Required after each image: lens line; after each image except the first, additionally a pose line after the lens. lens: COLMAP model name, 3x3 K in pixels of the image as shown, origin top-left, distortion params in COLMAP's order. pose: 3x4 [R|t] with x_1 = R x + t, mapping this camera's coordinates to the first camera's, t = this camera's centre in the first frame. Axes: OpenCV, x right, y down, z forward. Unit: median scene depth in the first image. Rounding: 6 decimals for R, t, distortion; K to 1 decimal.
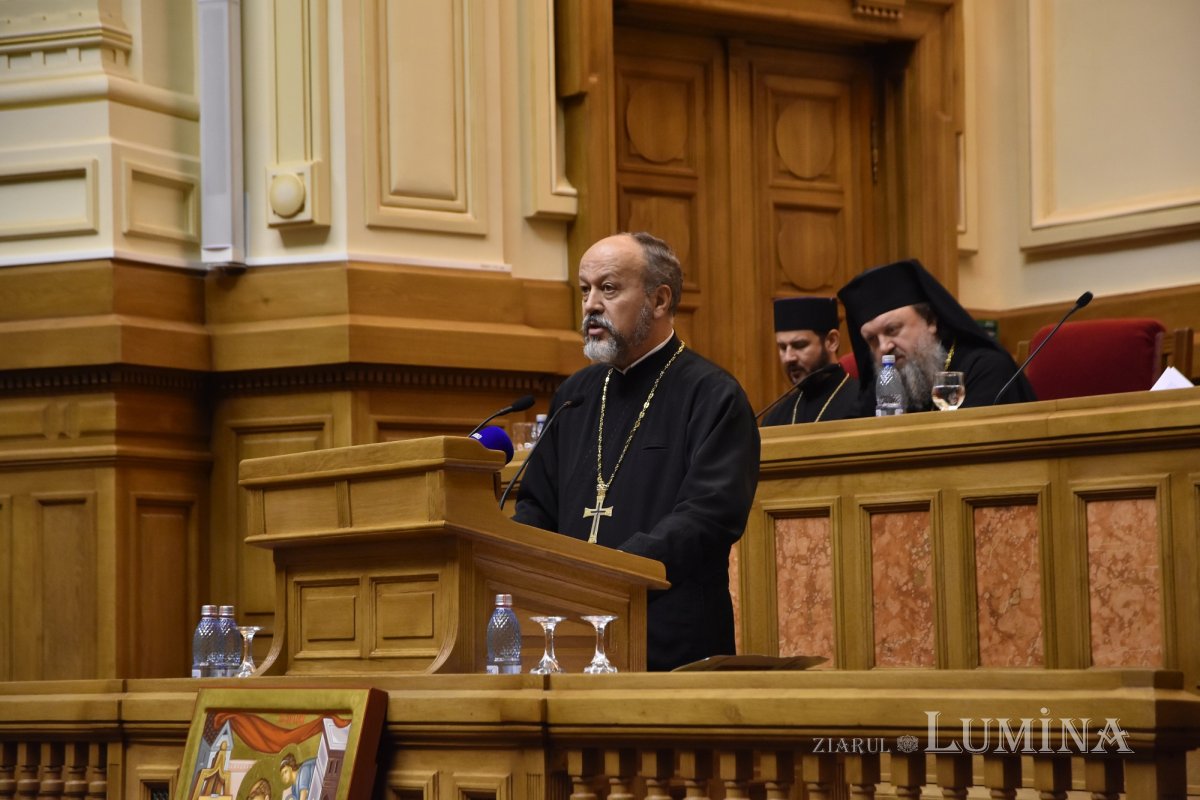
lens RADIAL K [[3386.8, 0, 602.6], [0, 3386.8, 431.1], [0, 0, 1]] dist [0.471197, -0.050546]
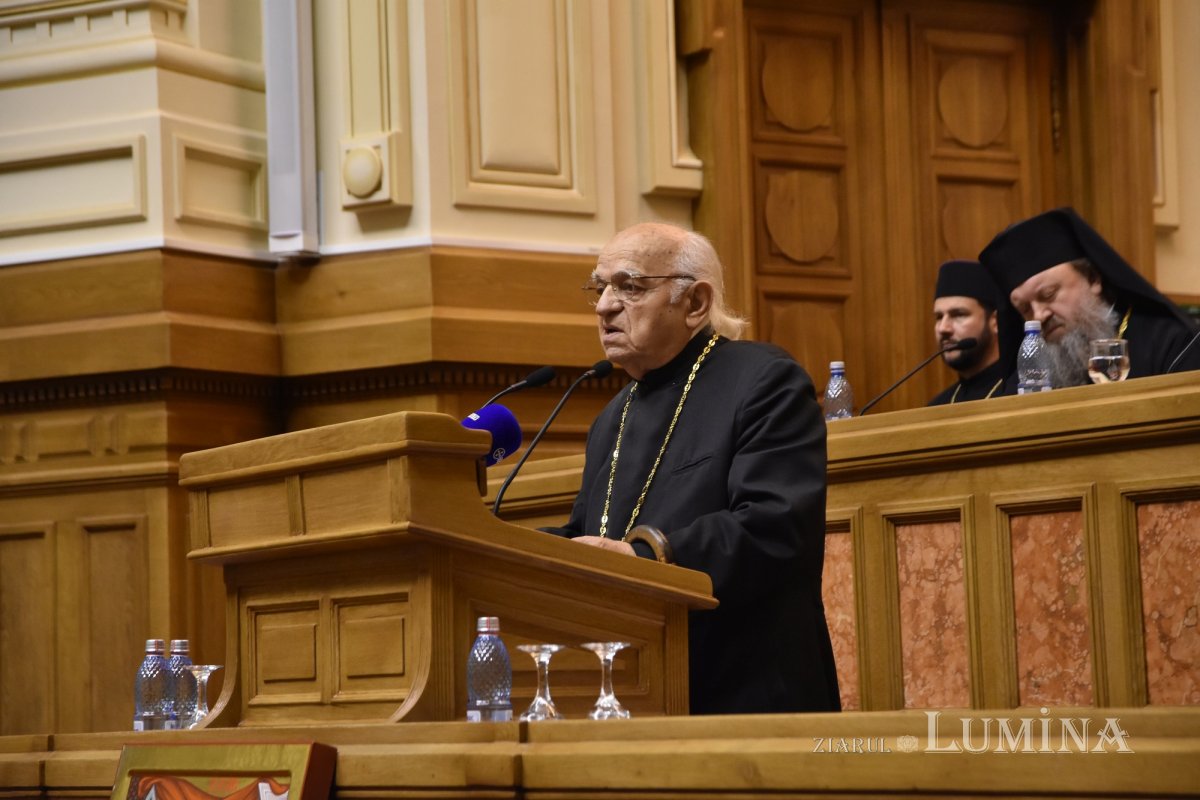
lens RADIAL K [[3386.8, 0, 602.6], [0, 3386.8, 431.1], [0, 0, 1]] dist [0.471197, -0.050546]
pose [[0.997209, -0.018757, -0.072262, 0.038209], [0.017837, 0.999752, -0.013353, 0.012267], [0.072495, 0.012027, 0.997296, 0.173260]]
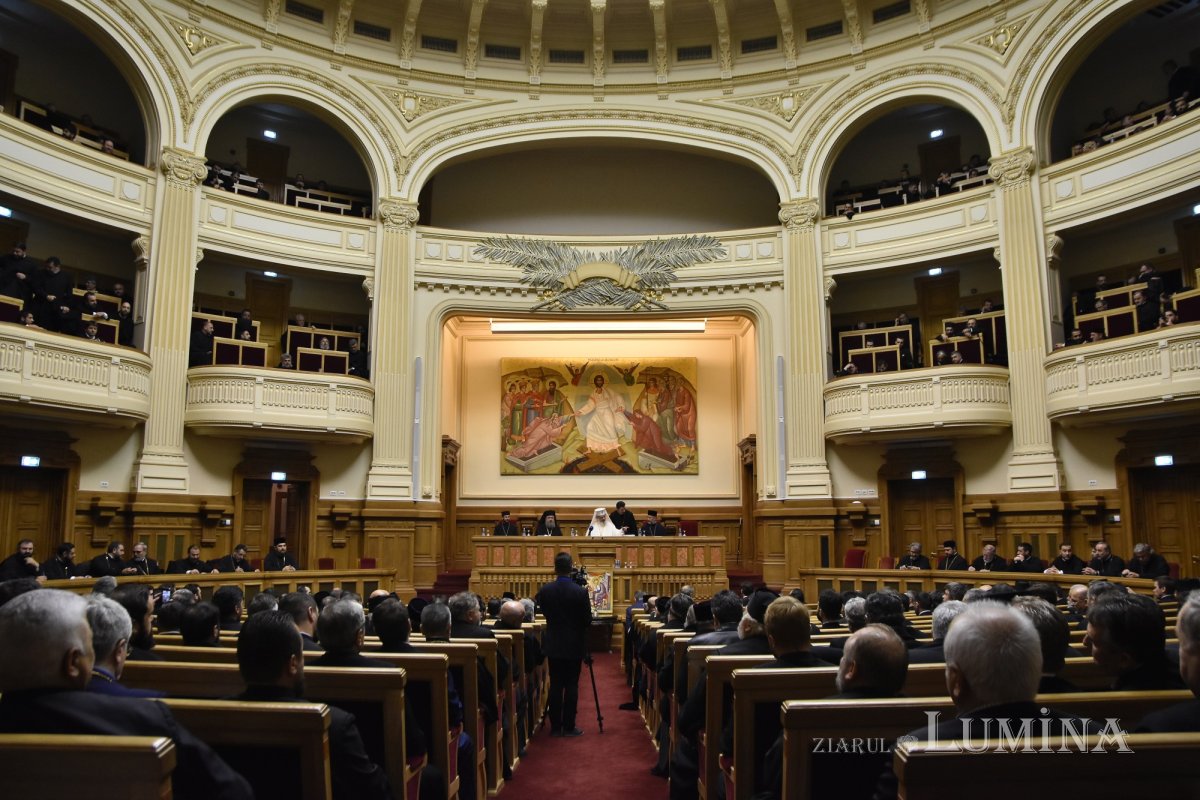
lens RADIAL K [[897.7, 0, 600.0], [0, 897.7, 404.9], [0, 0, 1]] dist [-0.137856, 0.118847]
pose [[0.623162, 0.128433, 0.771475, -1.576879], [-0.061883, 0.991429, -0.115064, -0.072274], [-0.779641, 0.023962, 0.625768, -0.456997]]
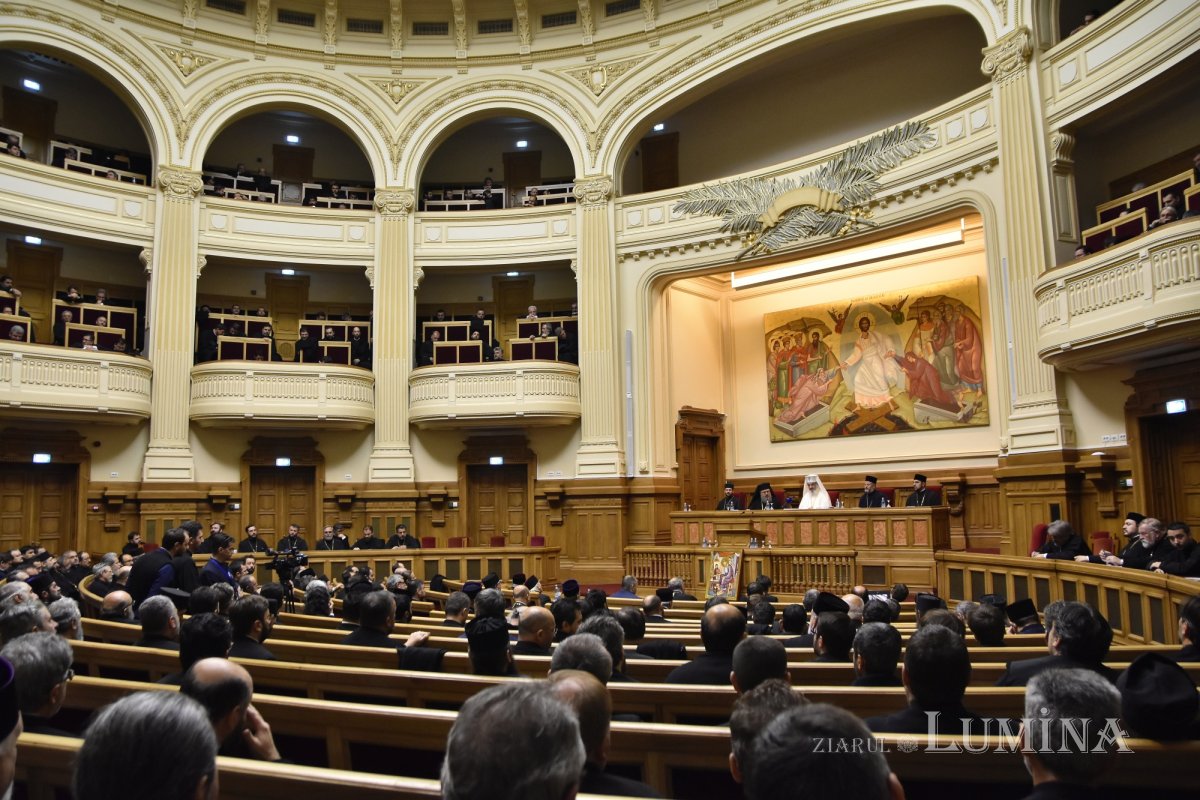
lens RADIAL K [[897.7, 0, 600.0], [0, 897.7, 404.9], [0, 0, 1]] dist [-0.137856, 0.118847]
pose [[0.985478, 0.020332, 0.168582, -0.581823], [-0.011007, 0.998366, -0.056066, -0.113585], [-0.169447, 0.053396, 0.984092, -0.843673]]
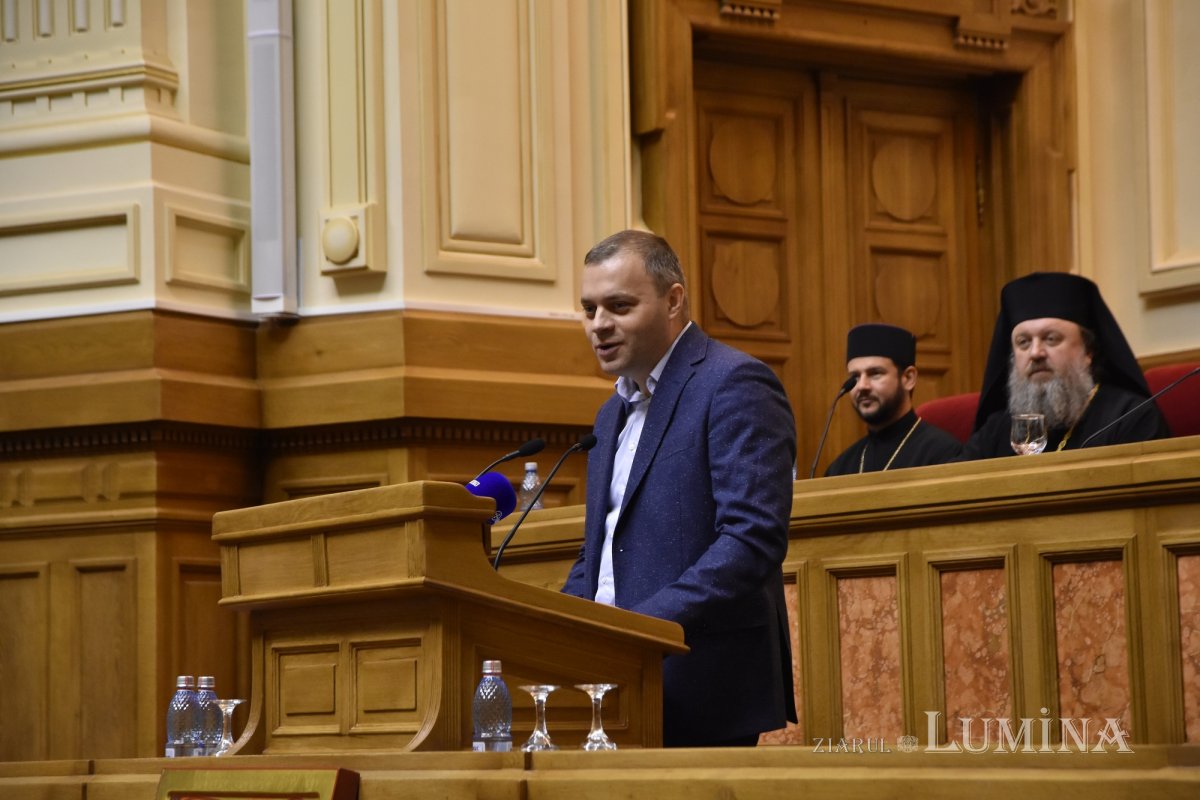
lens RADIAL K [[3386.8, 0, 602.6], [0, 3386.8, 431.1], [0, 0, 1]] dist [0.471197, -0.050546]
pose [[0.998795, -0.007549, -0.048485, 0.030959], [0.006450, 0.999720, -0.022779, 0.006457], [0.048643, 0.022439, 0.998564, 0.087710]]
